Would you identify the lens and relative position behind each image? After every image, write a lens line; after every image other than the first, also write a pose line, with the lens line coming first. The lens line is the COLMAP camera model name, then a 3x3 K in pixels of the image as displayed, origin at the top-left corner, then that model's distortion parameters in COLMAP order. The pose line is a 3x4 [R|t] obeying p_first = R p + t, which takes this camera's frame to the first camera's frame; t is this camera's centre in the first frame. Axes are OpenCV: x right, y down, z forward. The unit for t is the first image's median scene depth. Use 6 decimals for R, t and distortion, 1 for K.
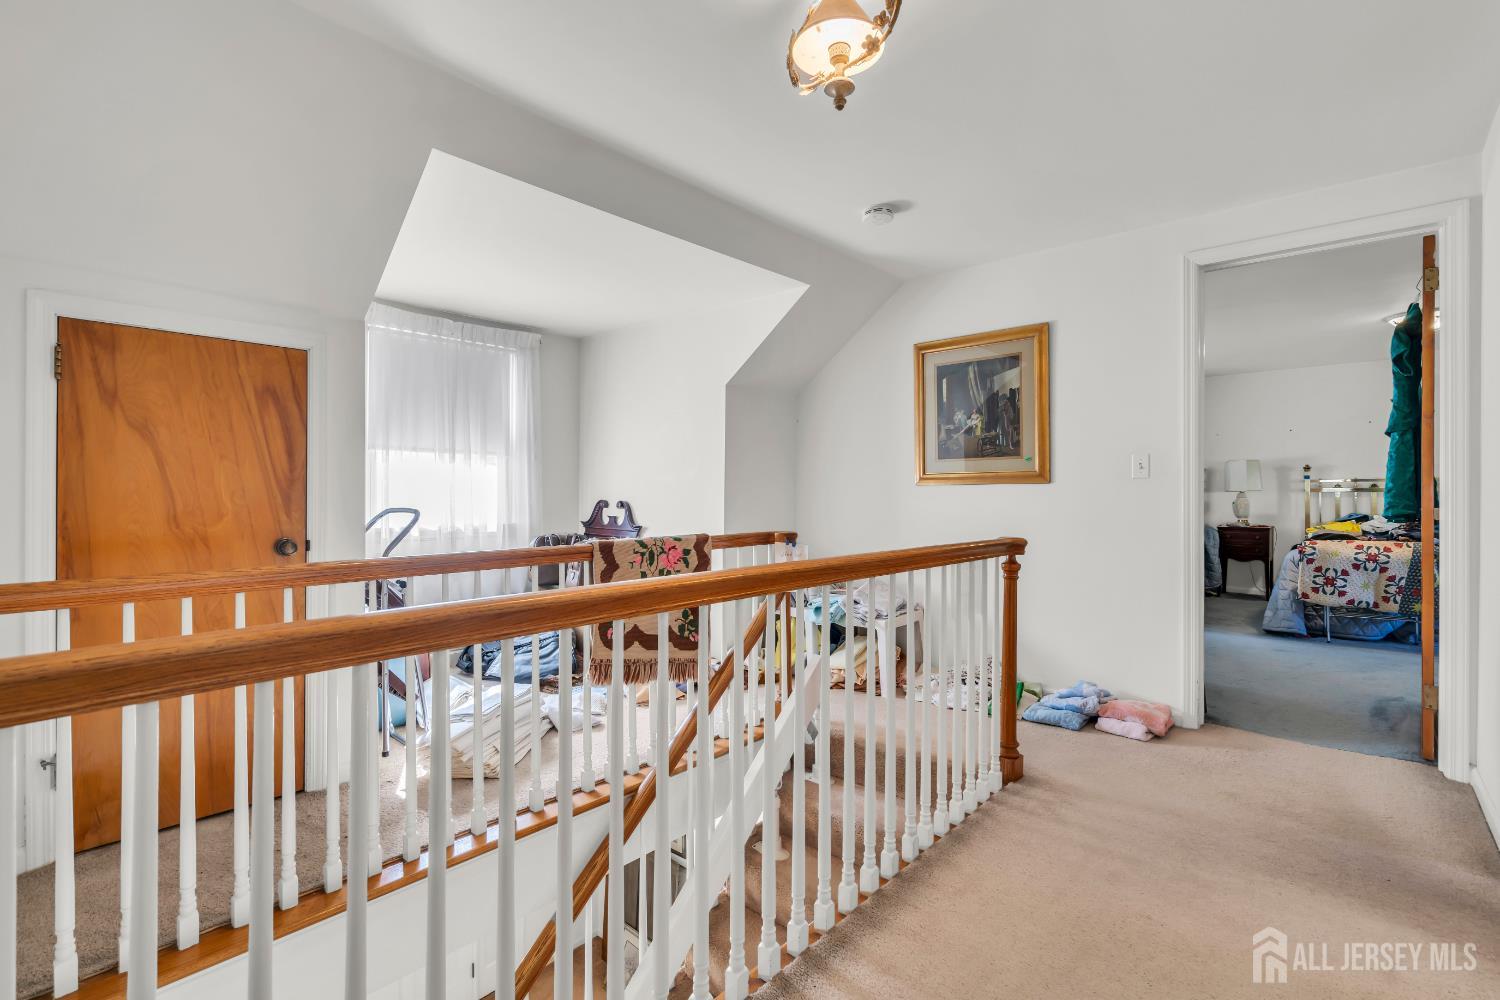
lens RADIAL K [[689.8, 0, 749.6], [0, 689.8, 495.9], [0, 0, 1]] dist [0.001660, 0.000056]
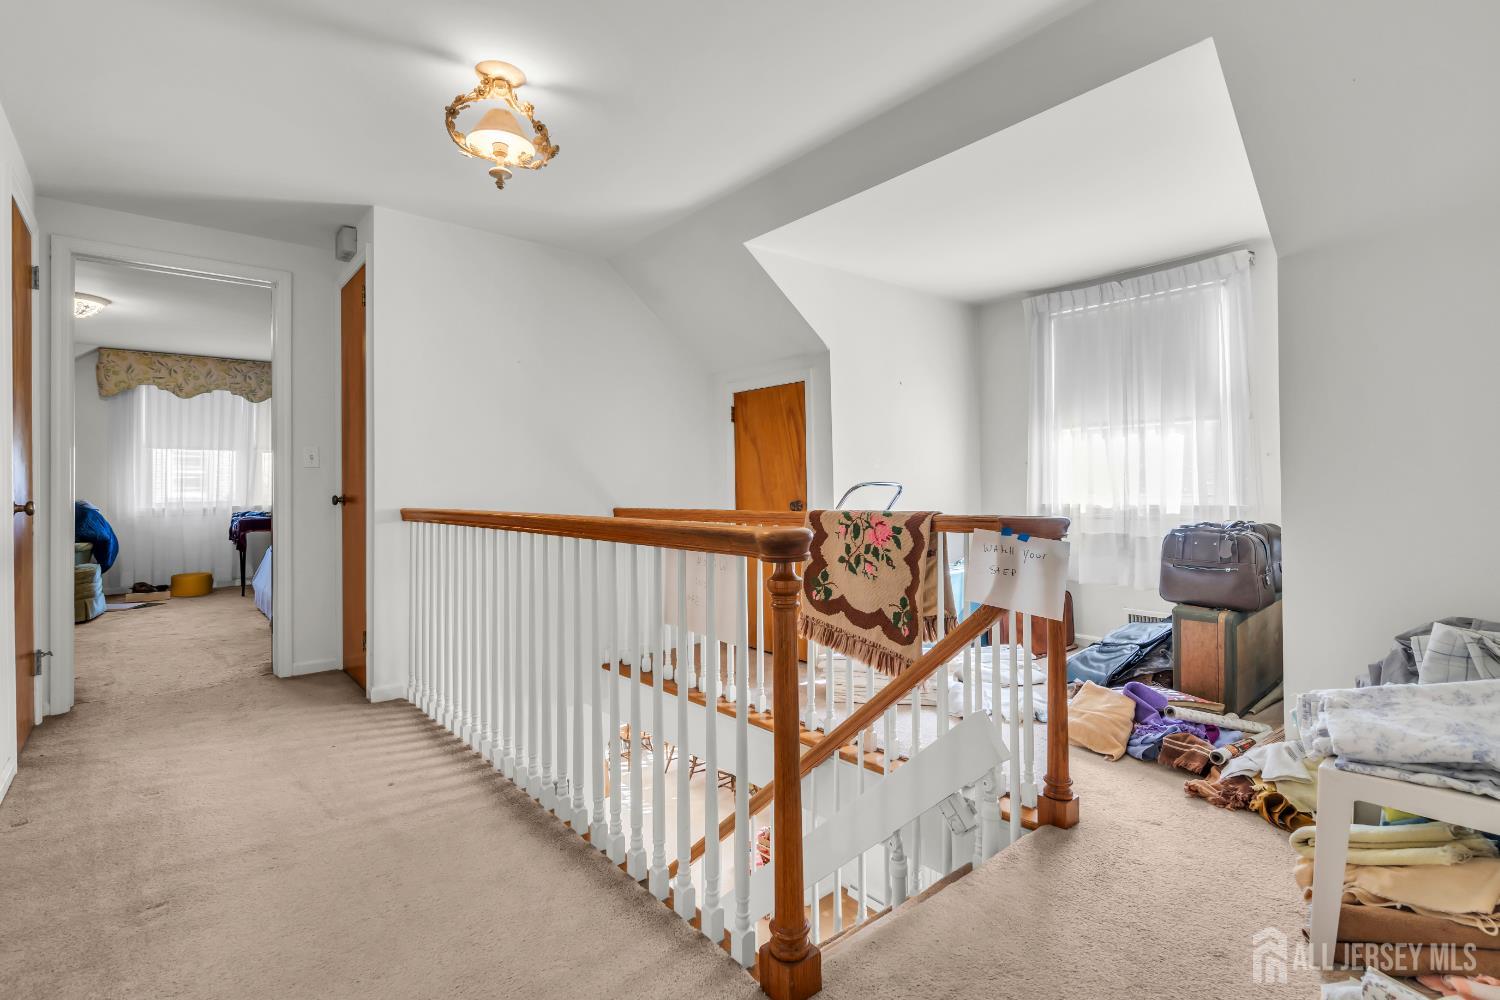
lens RADIAL K [[689.8, 0, 750.8], [0, 689.8, 490.8], [0, 0, 1]] dist [0.001660, 0.000056]
pose [[-0.121144, 0.002413, -0.992632, 0.837747], [-0.001552, 0.999995, 0.002620, 0.030938], [0.992634, 0.001858, -0.121140, 0.968427]]
